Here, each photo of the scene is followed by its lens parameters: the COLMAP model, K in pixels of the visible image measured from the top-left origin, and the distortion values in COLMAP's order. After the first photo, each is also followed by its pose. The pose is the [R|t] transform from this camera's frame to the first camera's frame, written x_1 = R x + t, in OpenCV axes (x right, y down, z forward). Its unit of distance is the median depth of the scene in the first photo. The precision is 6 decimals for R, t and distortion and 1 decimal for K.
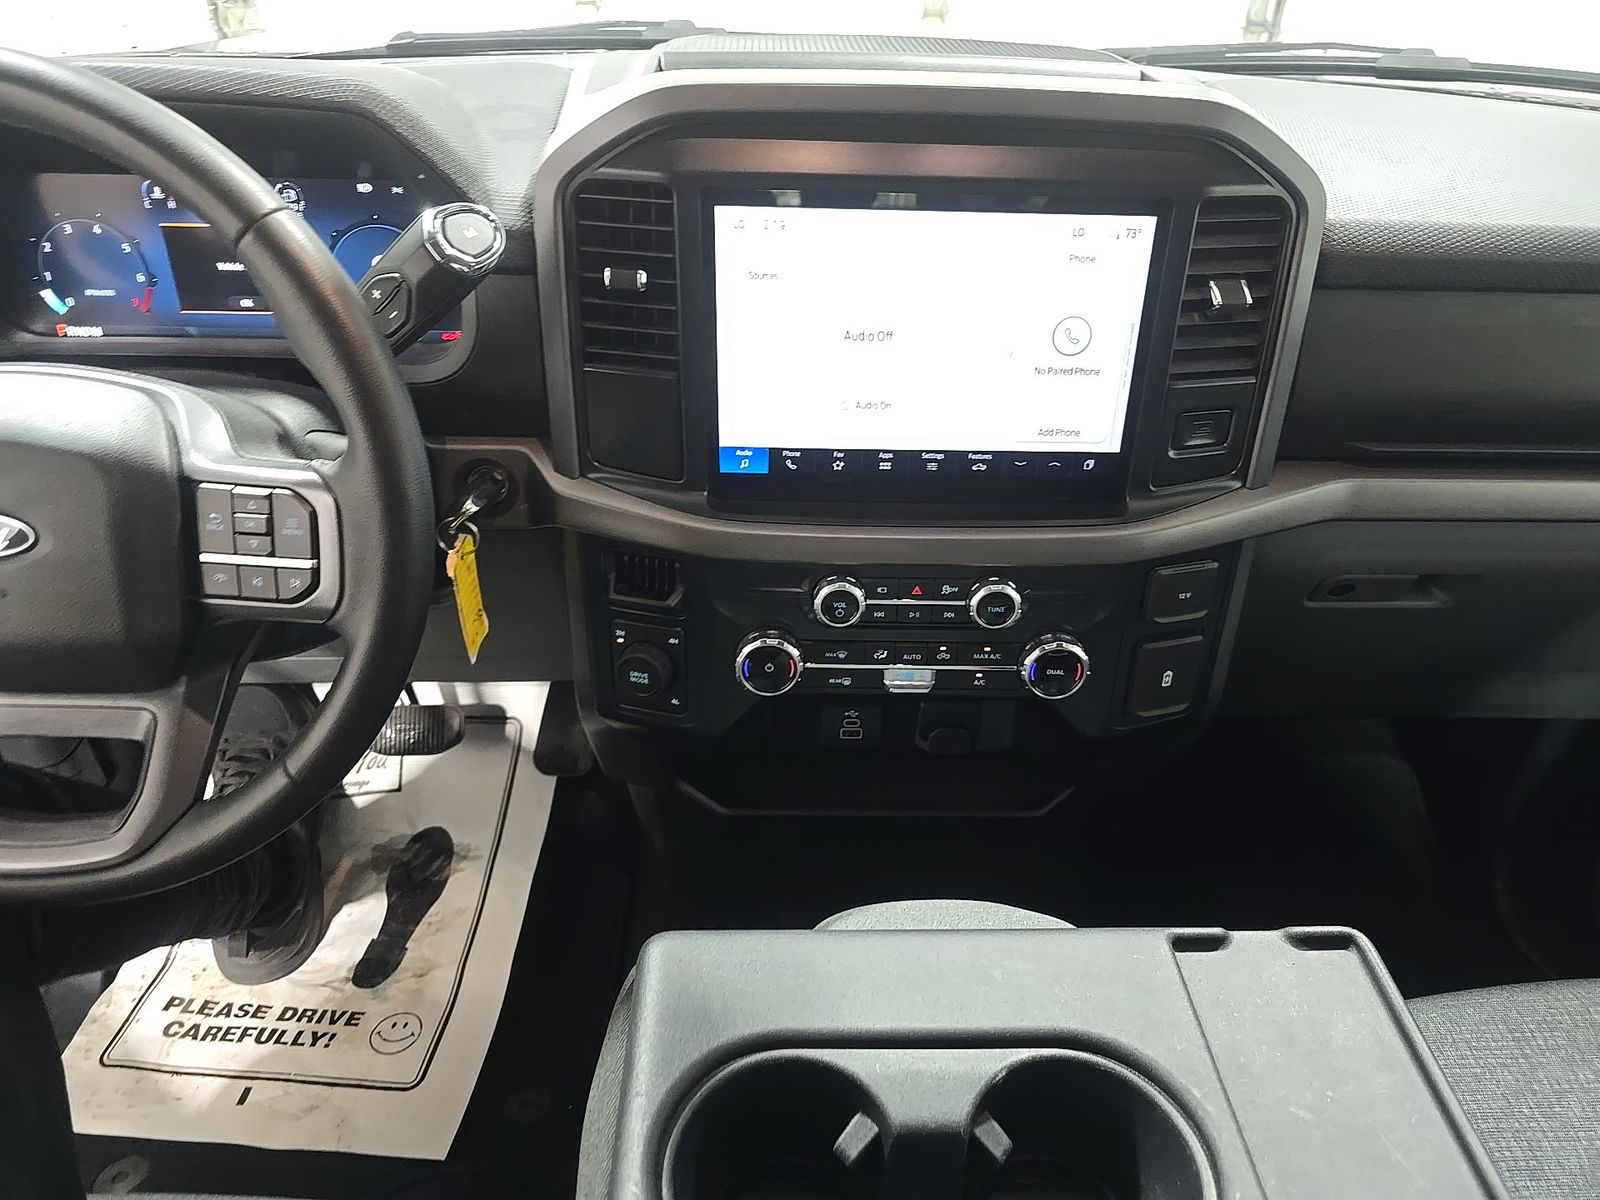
lens RADIAL K [[1101.4, 0, 823.4], [0, 1101.4, 601.3], [0, 0, 1]] dist [0.054289, -0.051875]
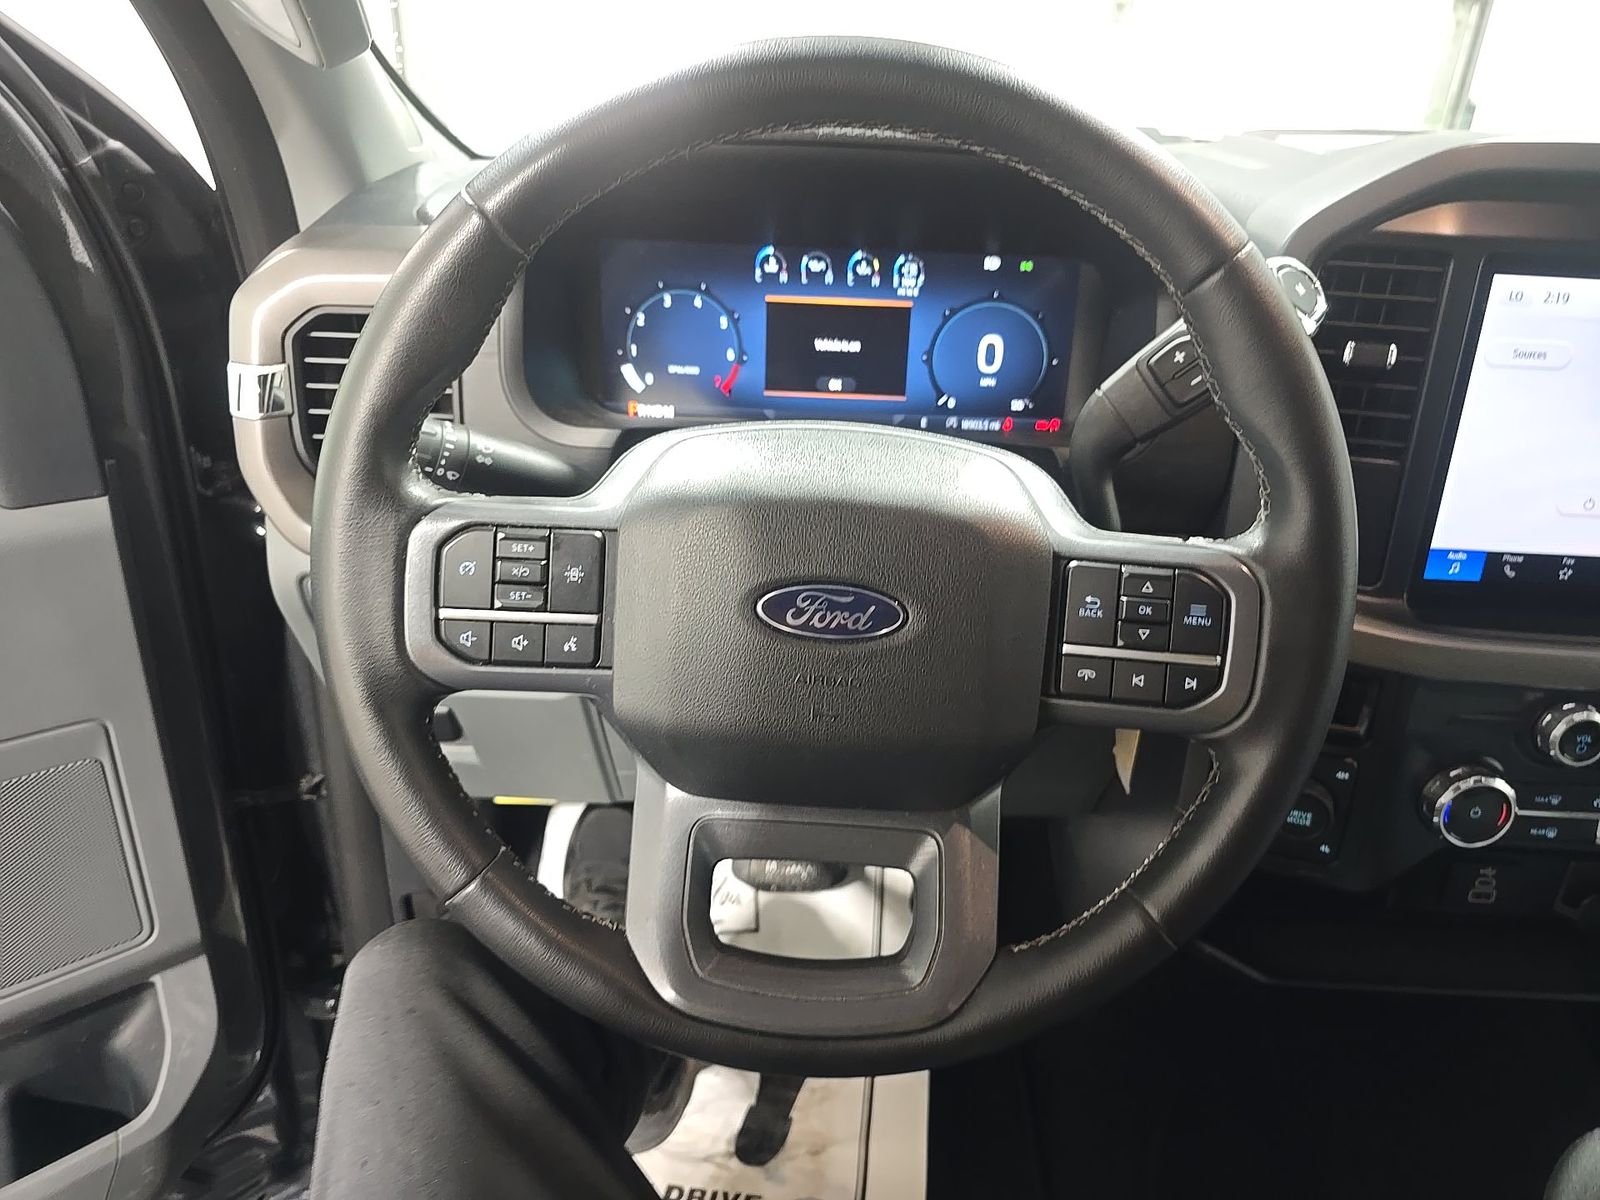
lens RADIAL K [[1101.4, 0, 823.4], [0, 1101.4, 601.3], [0, 0, 1]] dist [0.054289, -0.051875]
pose [[0.998805, 0.030917, -0.037848, -0.508198], [-0.035438, 0.991486, -0.125298, 0.024908], [0.033651, 0.126490, 0.991397, 0.125562]]
